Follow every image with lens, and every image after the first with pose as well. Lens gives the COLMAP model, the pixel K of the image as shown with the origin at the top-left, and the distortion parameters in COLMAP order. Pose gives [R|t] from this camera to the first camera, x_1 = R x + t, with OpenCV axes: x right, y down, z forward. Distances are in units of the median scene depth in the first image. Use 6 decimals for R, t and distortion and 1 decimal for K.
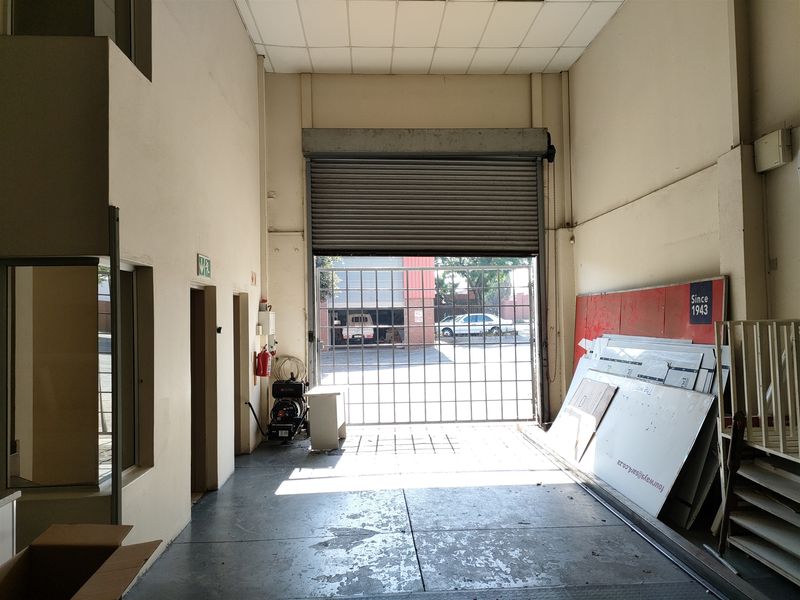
lens RADIAL K [[582.6, 0, 400.0], [0, 582.6, 300.0], [0, 0, 1]] dist [0.068382, -0.055095]
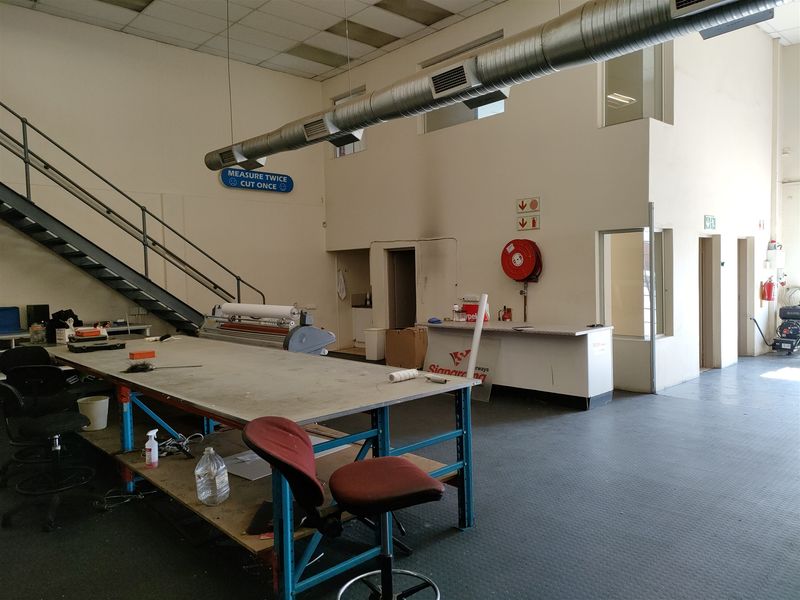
lens RADIAL K [[582.6, 0, 400.0], [0, 582.6, 300.0], [0, 0, 1]] dist [0.068382, -0.055095]
pose [[0.644480, 0.040351, -0.763556, 0.213487], [0.037722, 0.995713, 0.084459, -0.010453], [0.763690, -0.083235, 0.640194, -0.404307]]
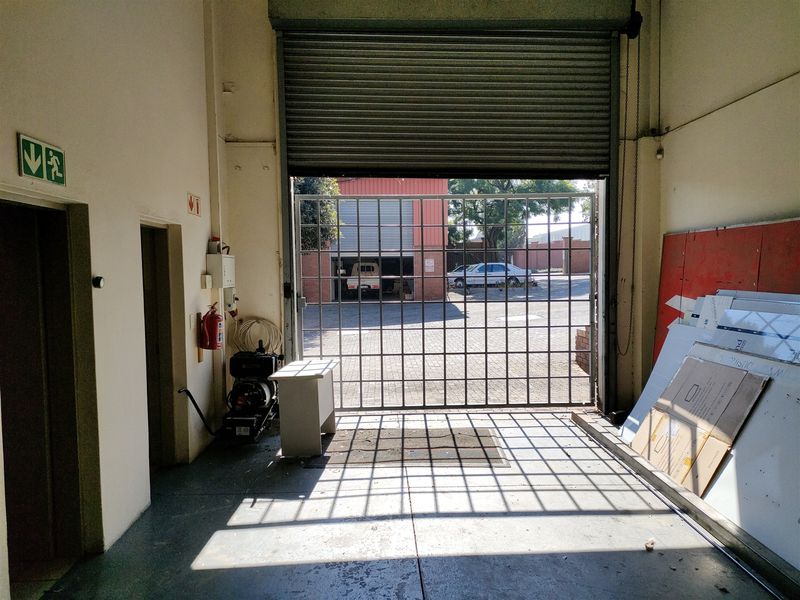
lens RADIAL K [[582.6, 0, 400.0], [0, 582.6, 300.0], [0, 0, 1]] dist [0.068382, -0.055095]
pose [[0.999875, 0.005748, -0.014702, -0.003347], [-0.004463, 0.996285, 0.085999, 0.012065], [0.015141, -0.085922, 0.996187, 0.289548]]
